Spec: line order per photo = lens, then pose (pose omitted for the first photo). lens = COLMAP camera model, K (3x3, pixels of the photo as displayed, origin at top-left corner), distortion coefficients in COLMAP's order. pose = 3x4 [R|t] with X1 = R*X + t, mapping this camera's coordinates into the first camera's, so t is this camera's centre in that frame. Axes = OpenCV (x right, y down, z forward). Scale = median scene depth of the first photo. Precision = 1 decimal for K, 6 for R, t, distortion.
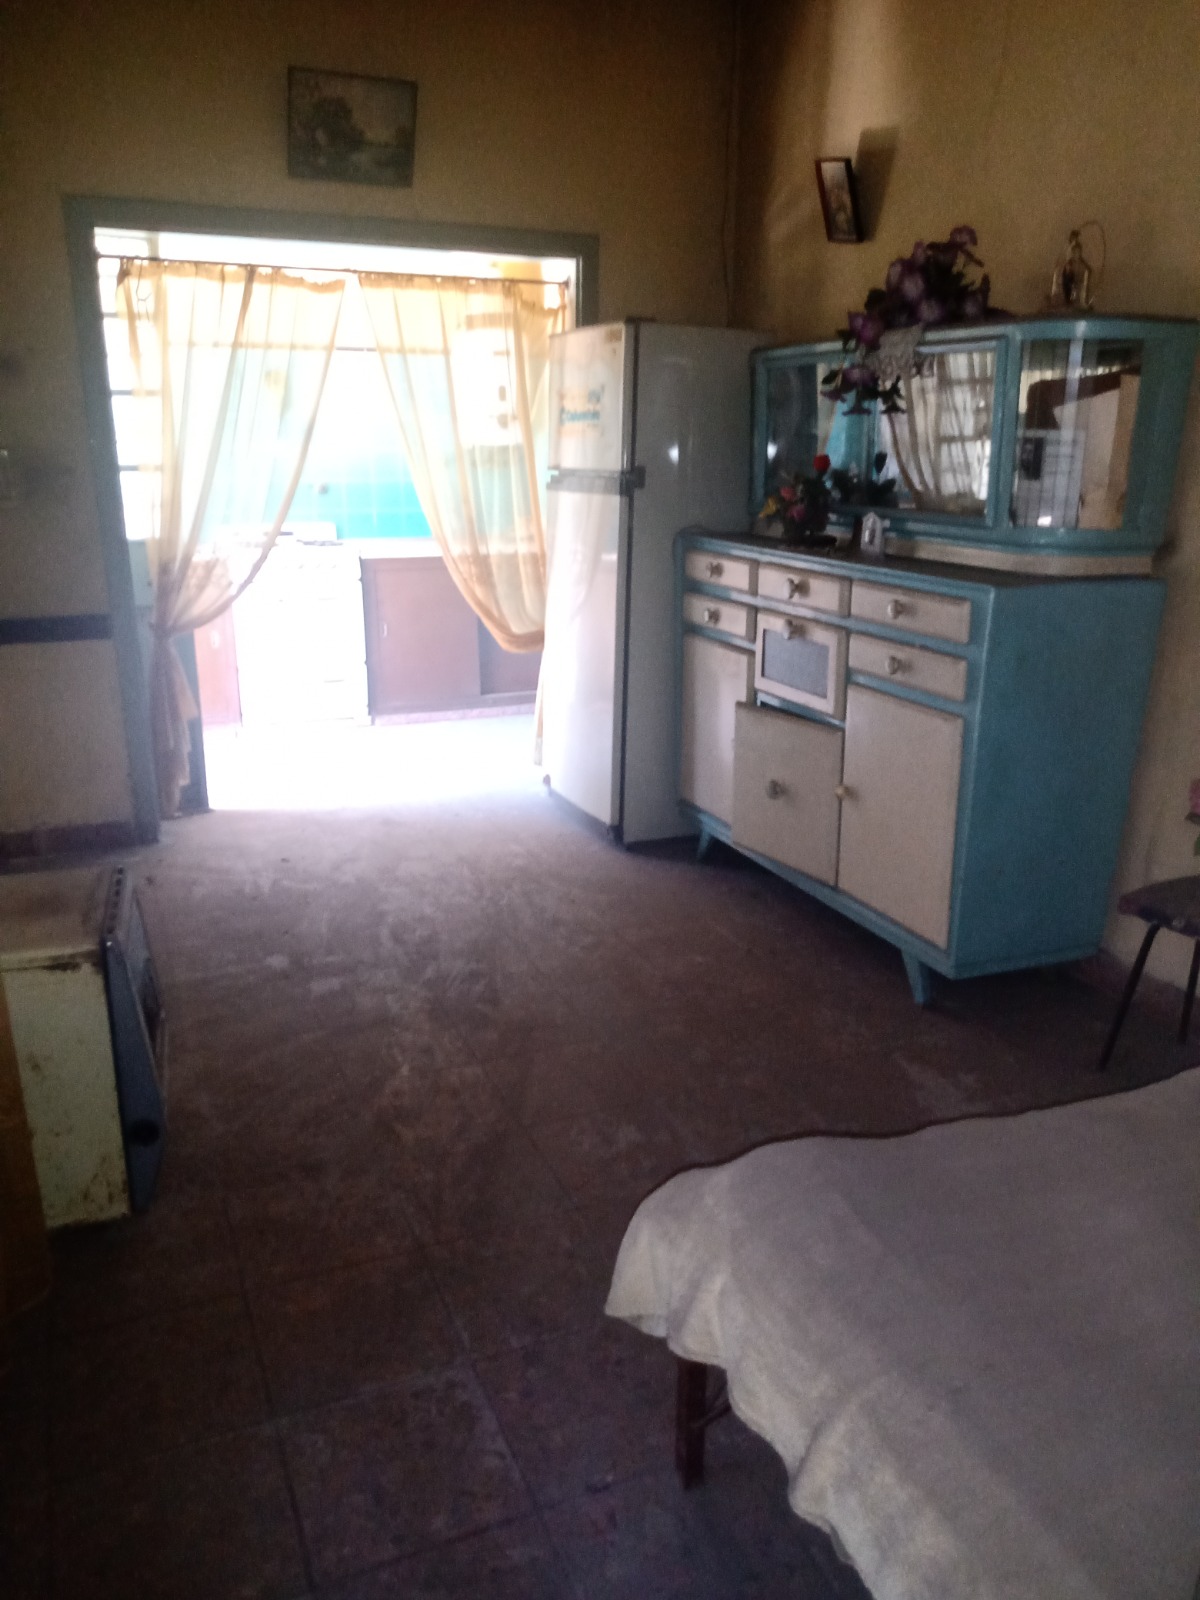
lens RADIAL K [[1201.4, 0, 600.0], [0, 1201.4, 800.0], [0, 0, 1]] dist [-0.026058, -0.000586]
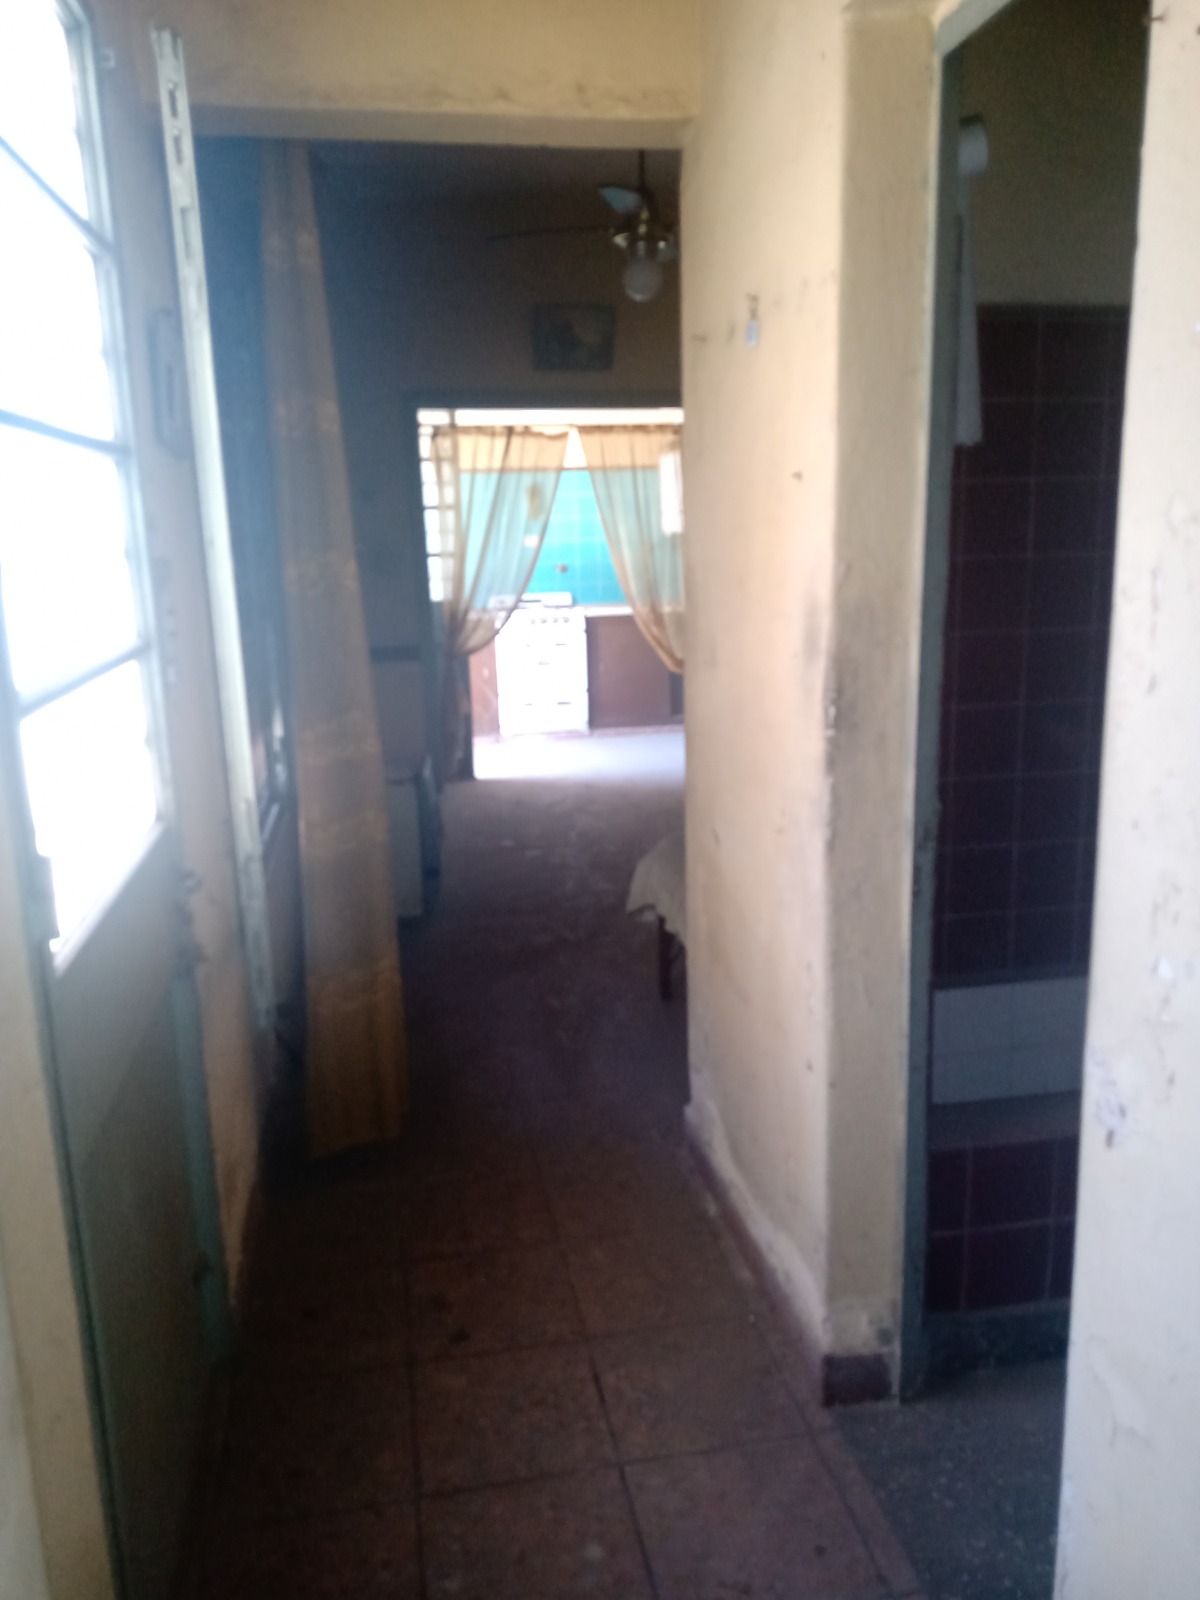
lens RADIAL K [[1205.8, 0, 600.0], [0, 1205.8, 800.0], [0, 0, 1]] dist [0.086214, 0.000309]
pose [[0.975323, 0.018486, -0.220008, 0.184598], [-0.033612, 0.997305, -0.065213, 0.146185], [0.218209, 0.070998, 0.973316, -0.504168]]
